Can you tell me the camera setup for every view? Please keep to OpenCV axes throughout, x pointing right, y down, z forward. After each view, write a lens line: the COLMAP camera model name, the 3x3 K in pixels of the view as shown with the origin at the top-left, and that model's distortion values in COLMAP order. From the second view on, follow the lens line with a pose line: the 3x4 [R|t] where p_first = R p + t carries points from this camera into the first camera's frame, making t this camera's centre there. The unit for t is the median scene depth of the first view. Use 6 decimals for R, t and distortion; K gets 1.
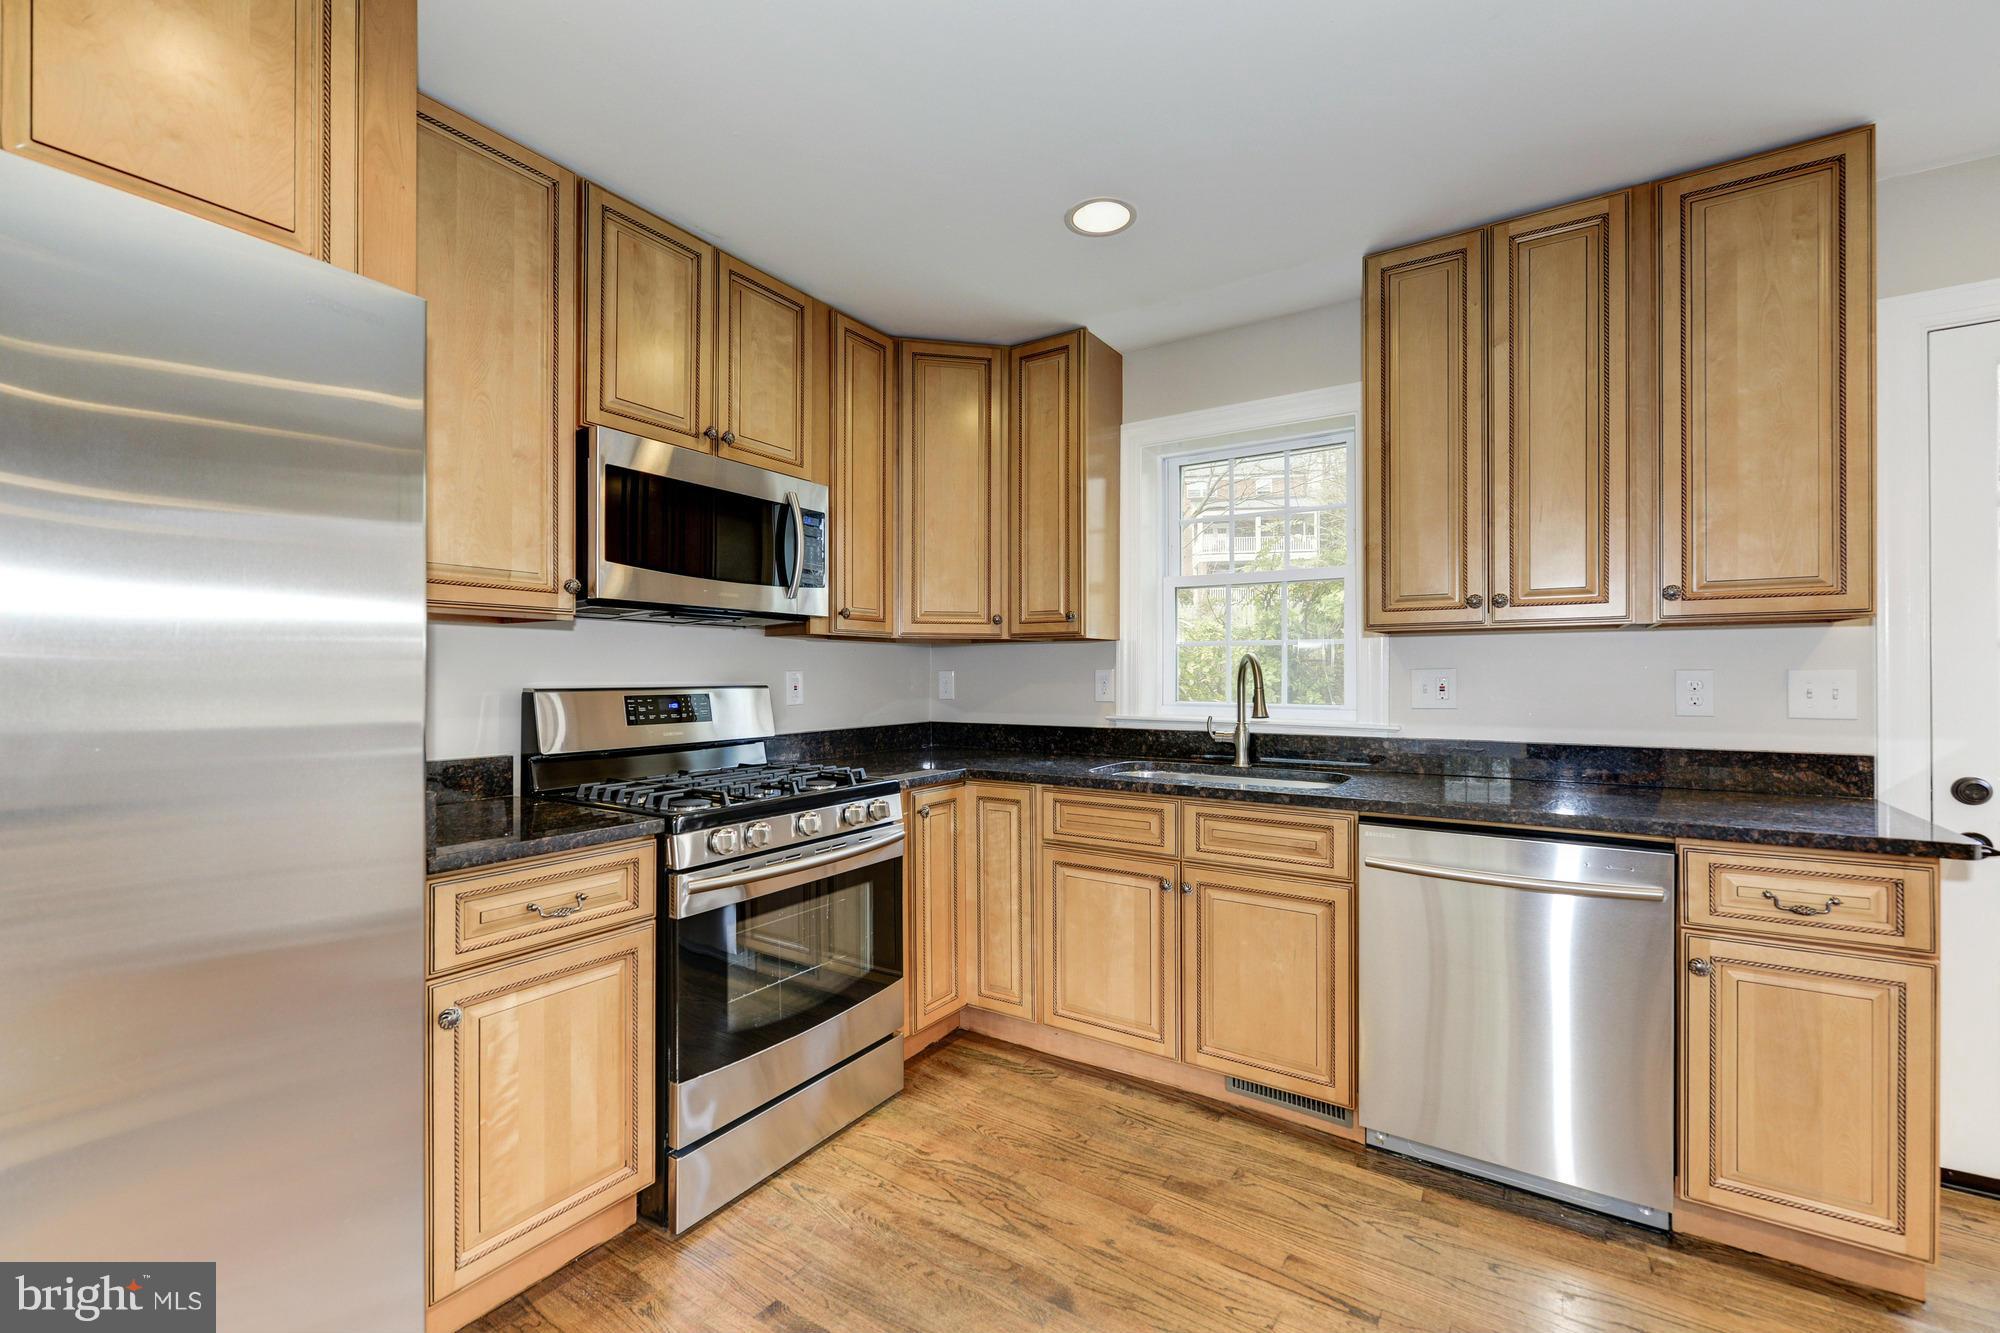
lens RADIAL K [[825.9, 0, 993.0], [0, 825.9, 670.8], [0, 0, 1]] dist [-0.000365, 0.000032]
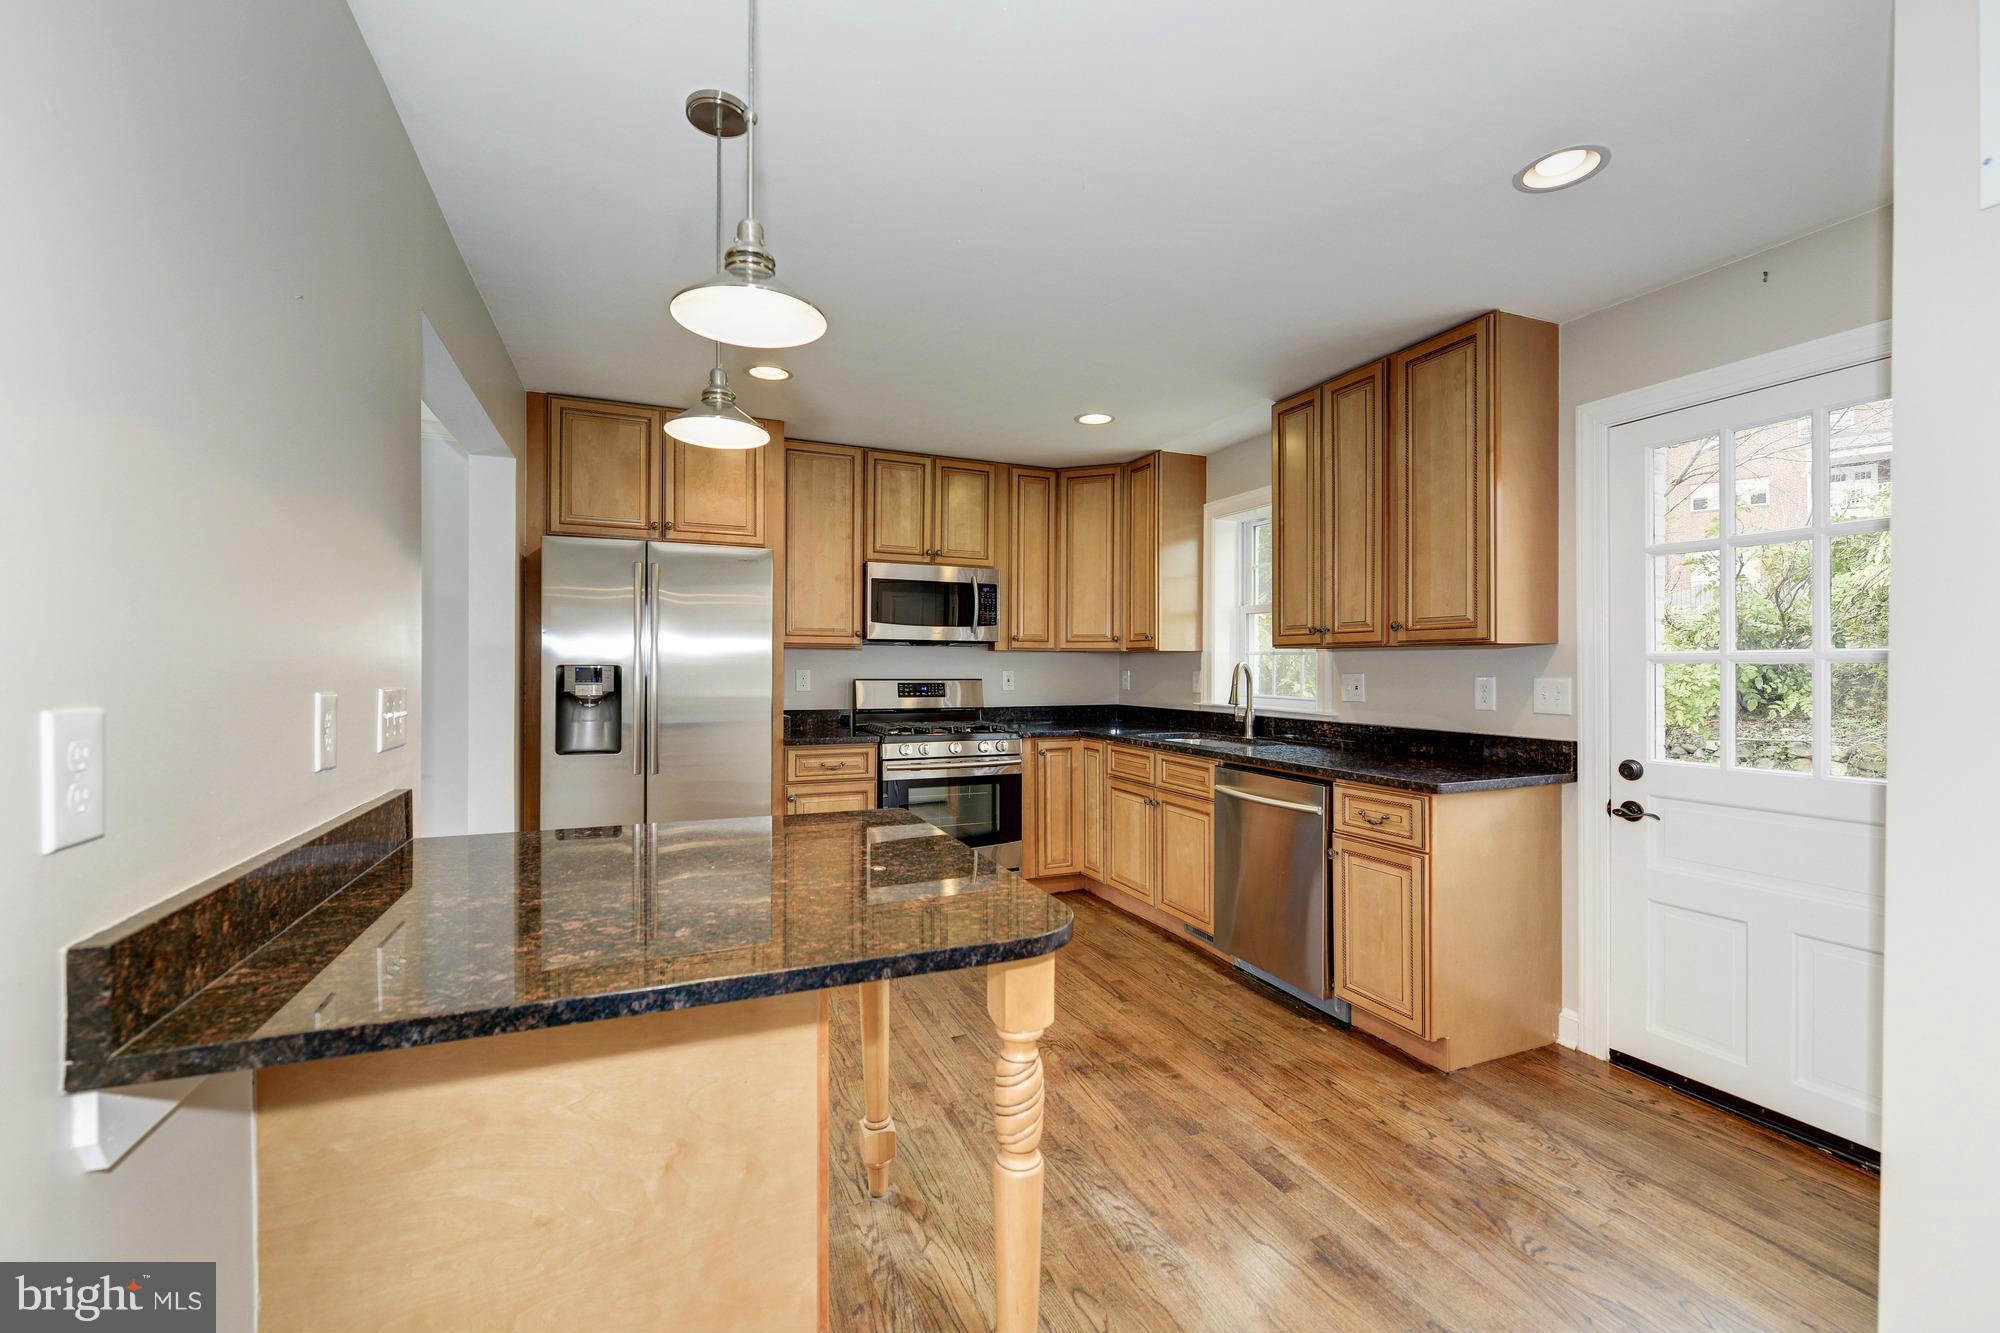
lens RADIAL K [[825.2, 0, 1000.0], [0, 825.2, 666.5], [0, 0, 1]] dist [0.000145, -0.000009]
pose [[0.834588, 0.005085, -0.550852, 0.891042], [-0.002540, 0.999982, 0.005382, -0.022405], [0.550869, -0.003092, 0.834586, -0.567366]]
